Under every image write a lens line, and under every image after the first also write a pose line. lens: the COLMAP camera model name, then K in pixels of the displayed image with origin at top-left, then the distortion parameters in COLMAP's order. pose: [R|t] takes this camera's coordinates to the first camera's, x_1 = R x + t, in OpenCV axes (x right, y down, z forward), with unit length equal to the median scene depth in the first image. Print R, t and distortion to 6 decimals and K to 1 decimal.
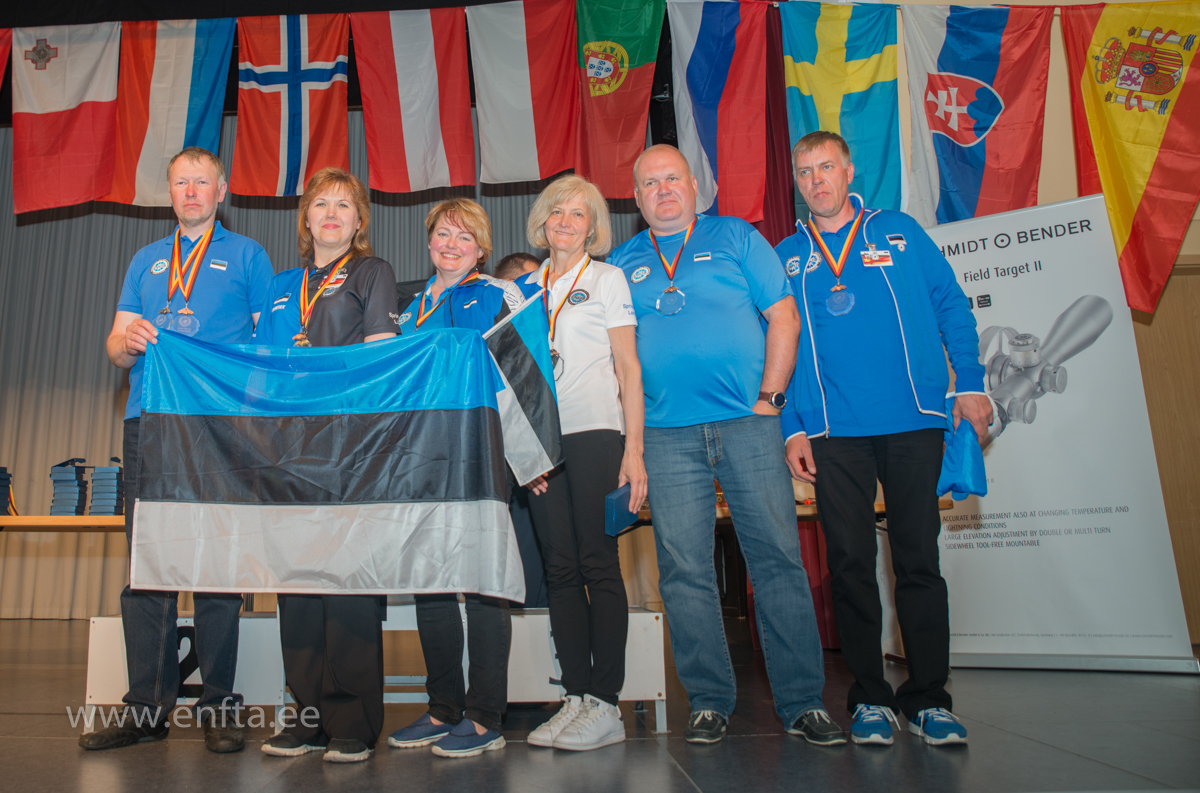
lens RADIAL K [[991.7, 0, 485.1], [0, 991.7, 311.6], [0, 0, 1]] dist [-0.118114, 0.080512]
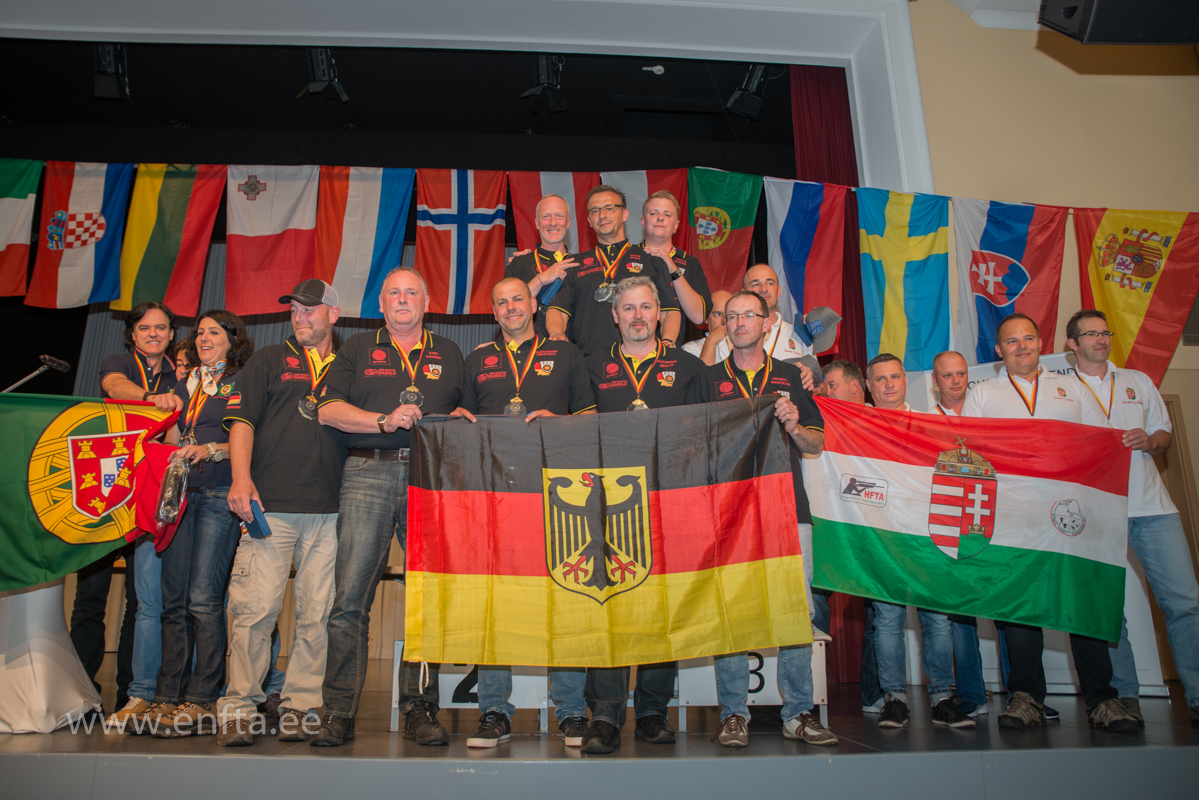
lens RADIAL K [[815.2, 0, 599.5], [0, 815.2, 407.5], [0, 0, 1]] dist [-0.111790, 0.072701]
pose [[0.995716, 0.041967, 0.082387, -0.100350], [-0.041527, 0.999112, -0.007056, 0.000233], [-0.082610, 0.003604, 0.996575, -0.040259]]
